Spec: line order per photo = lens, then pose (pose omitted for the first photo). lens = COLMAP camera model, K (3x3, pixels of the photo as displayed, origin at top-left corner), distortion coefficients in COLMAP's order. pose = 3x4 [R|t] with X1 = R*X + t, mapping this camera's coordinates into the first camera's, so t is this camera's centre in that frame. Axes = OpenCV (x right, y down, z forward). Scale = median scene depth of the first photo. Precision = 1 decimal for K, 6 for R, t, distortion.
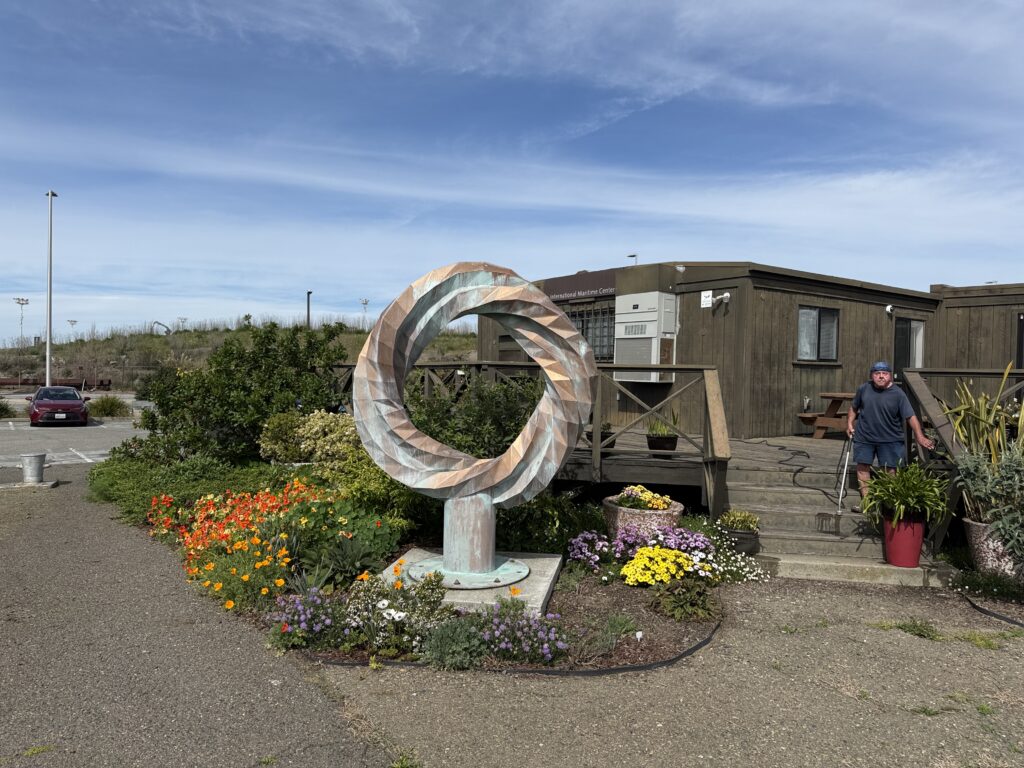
lens RADIAL K [[709.1, 0, 512.0], [0, 709.1, 384.0], [0, 0, 1]] dist [0.035739, 0.000095]
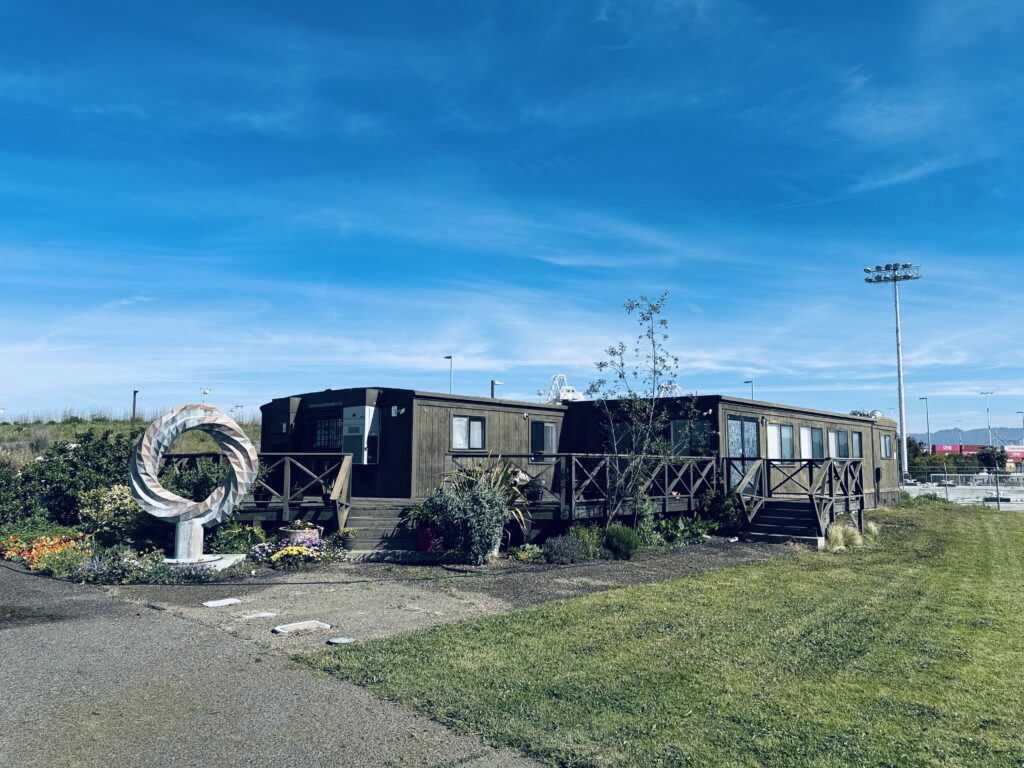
lens RADIAL K [[709.1, 0, 512.0], [0, 709.1, 384.0], [0, 0, 1]] dist [0.035739, 0.000095]
pose [[0.981673, 0.008001, 0.190403, 0.254767], [0.015413, 0.992512, -0.121171, 0.019206], [-0.189946, 0.121885, 0.974199, -0.675550]]
